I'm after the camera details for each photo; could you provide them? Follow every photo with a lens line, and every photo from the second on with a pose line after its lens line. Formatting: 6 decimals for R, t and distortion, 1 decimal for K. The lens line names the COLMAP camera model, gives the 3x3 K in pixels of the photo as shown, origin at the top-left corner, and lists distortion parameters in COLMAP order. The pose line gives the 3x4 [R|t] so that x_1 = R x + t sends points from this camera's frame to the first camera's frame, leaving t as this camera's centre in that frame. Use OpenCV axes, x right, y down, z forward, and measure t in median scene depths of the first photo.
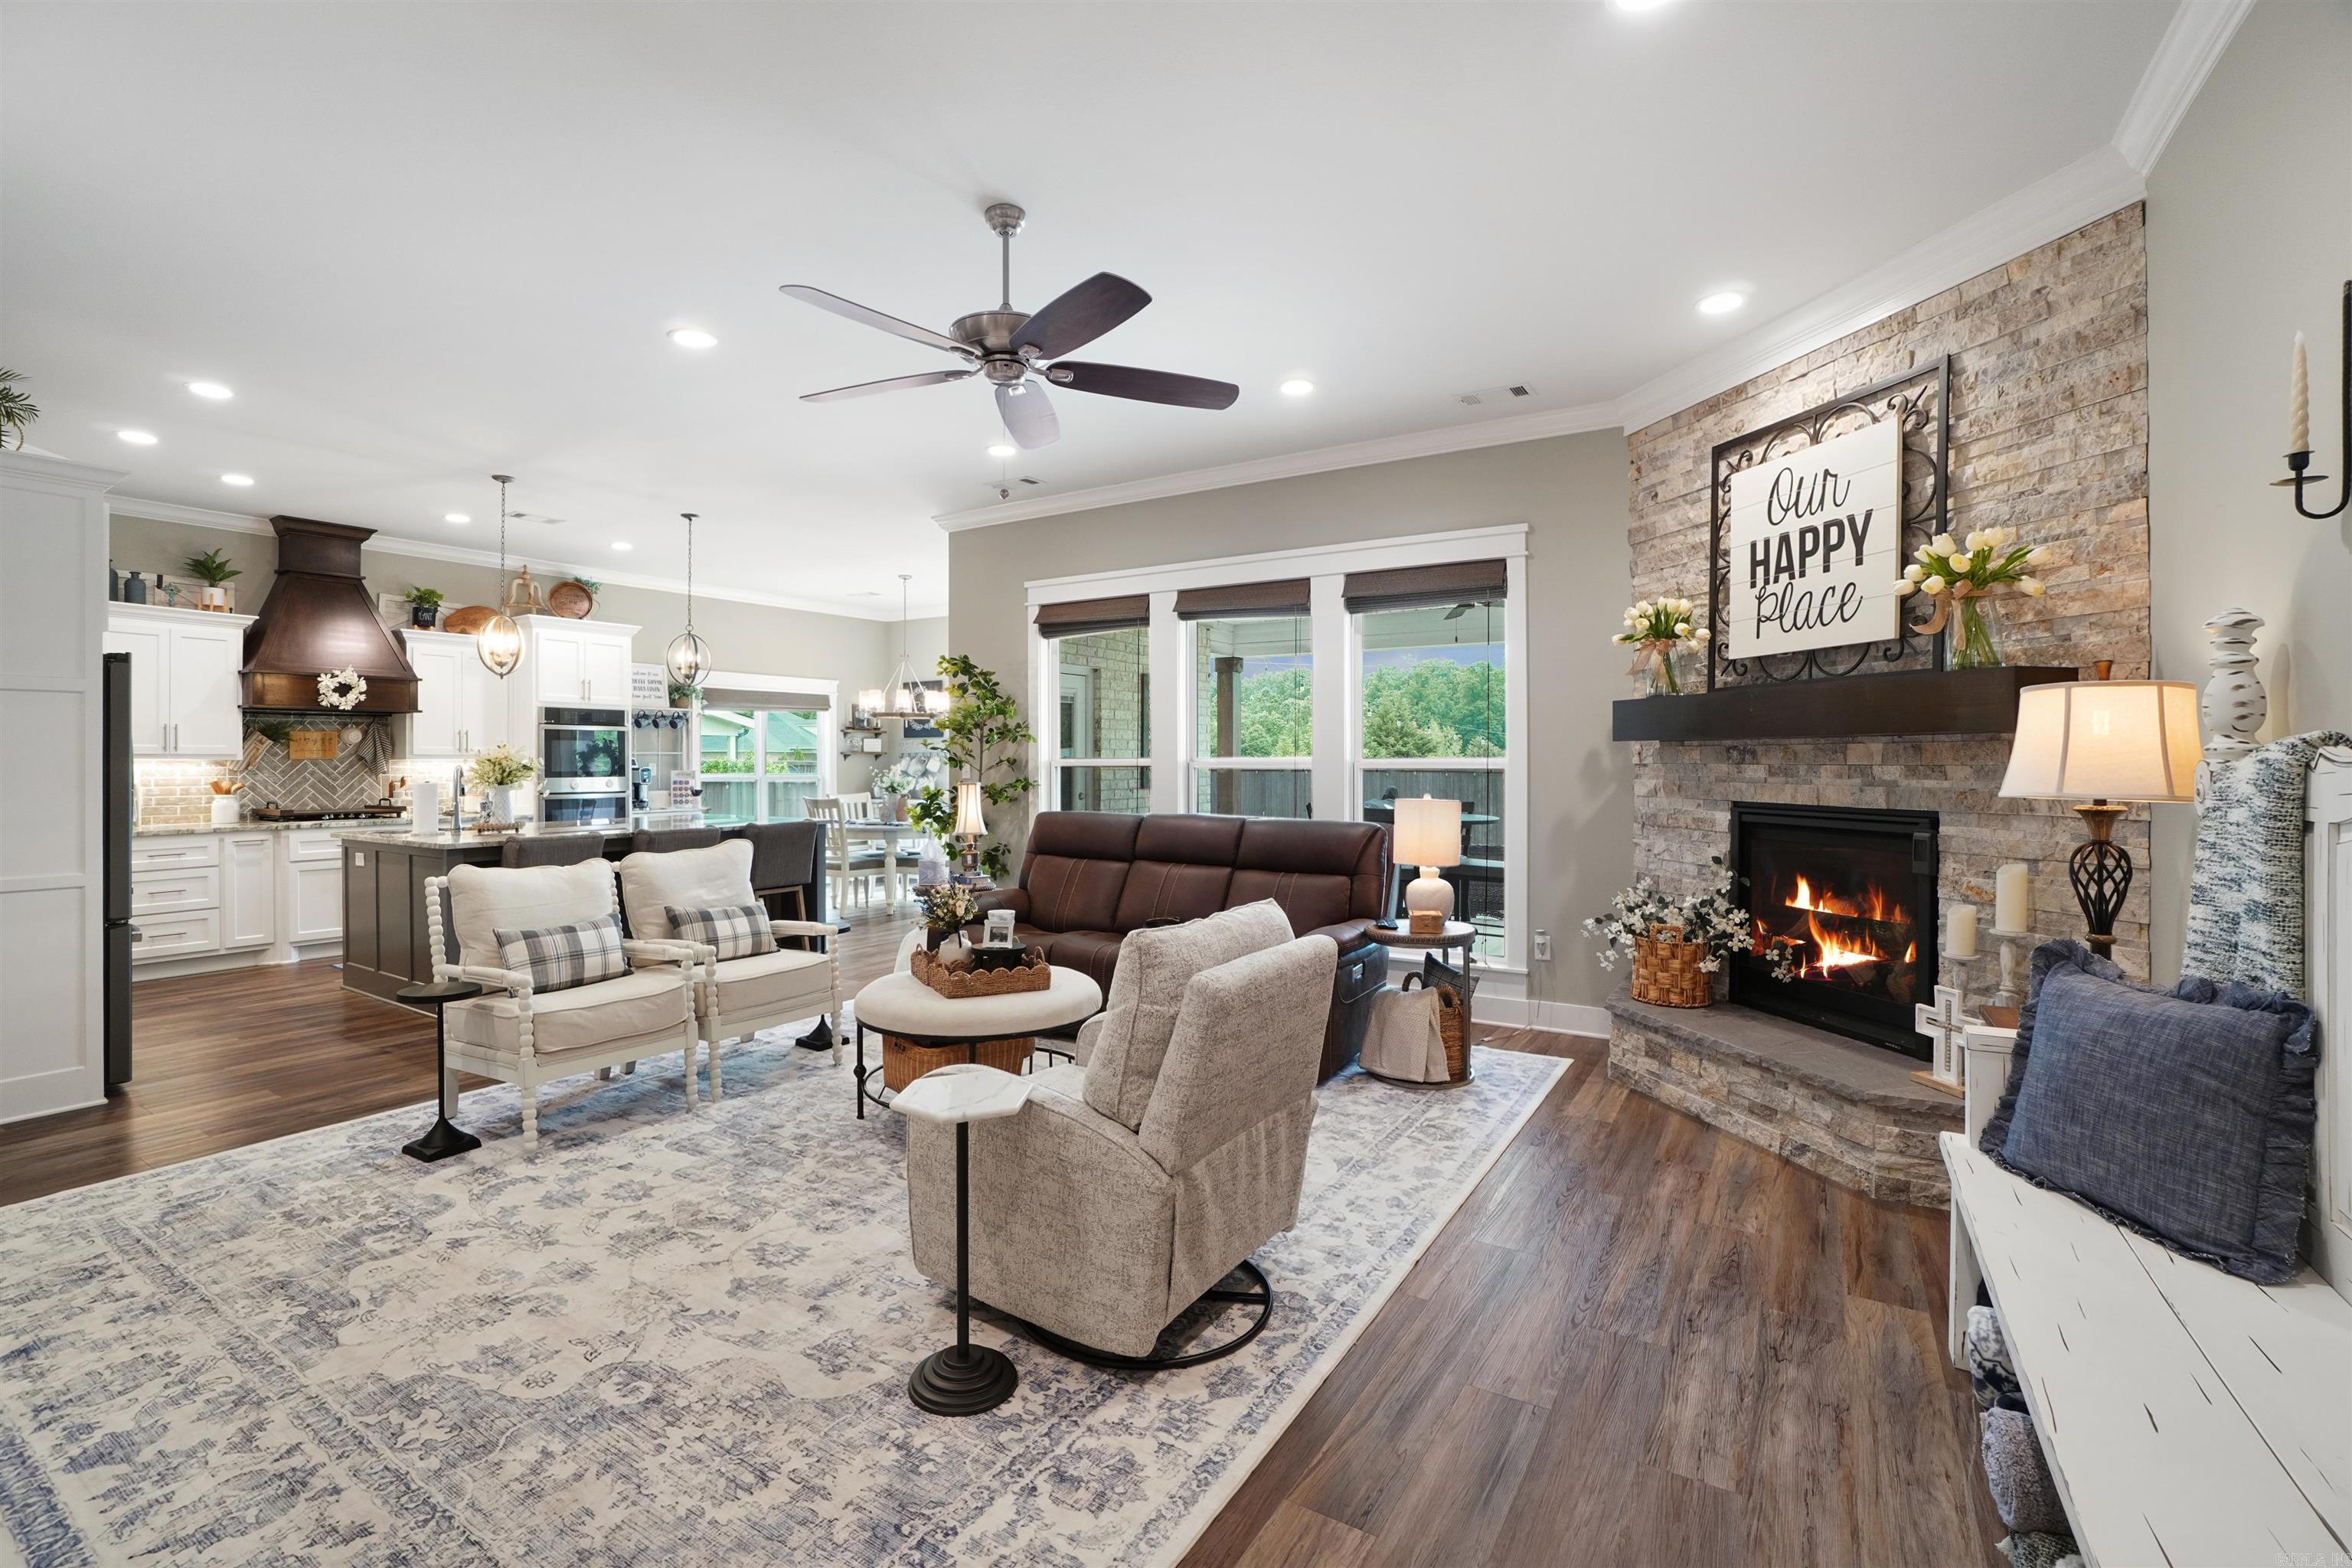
lens RADIAL K [[1071.7, 0, 1176.0], [0, 1071.7, 756.4], [0, 0, 1]] dist [-0.066342, 0.028079]
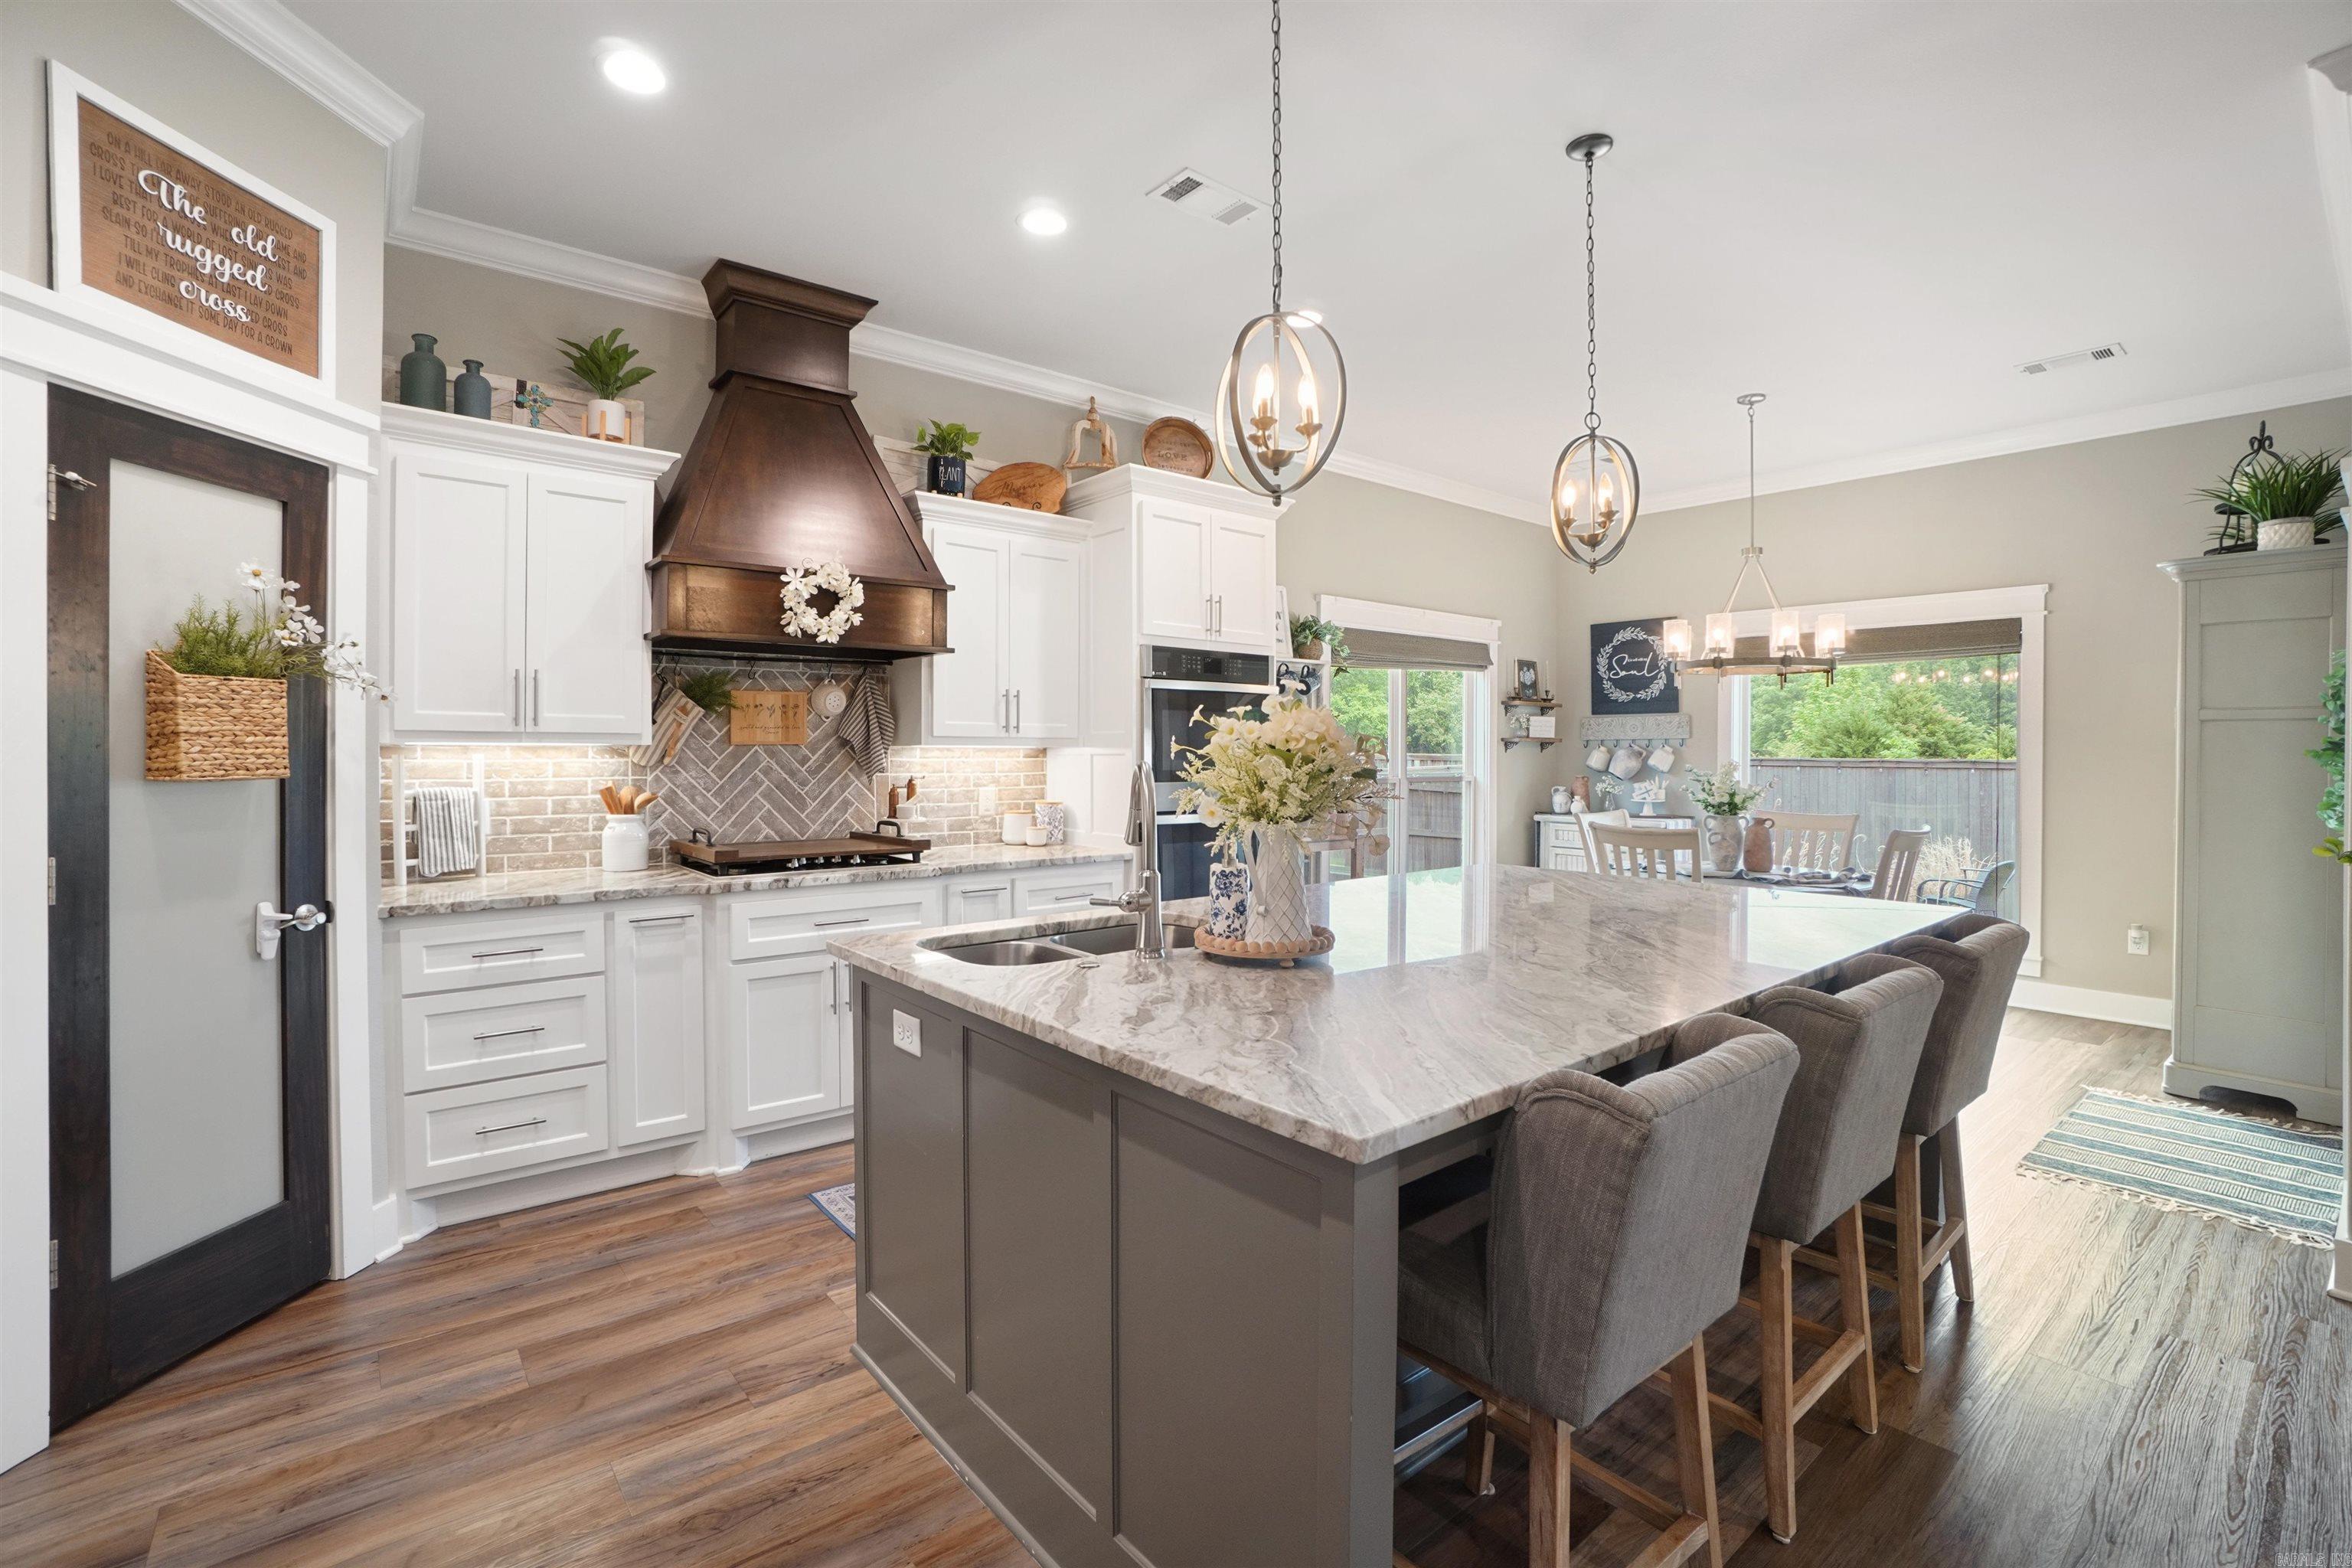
lens RADIAL K [[1071.7, 0, 1176.0], [0, 1071.7, 756.4], [0, 0, 1]] dist [-0.066342, 0.028079]
pose [[0.953195, 0.007154, -0.302272, -0.486523], [-0.004272, 0.999939, 0.010196, 0.002529], [0.302326, -0.008428, 0.953167, 0.565887]]
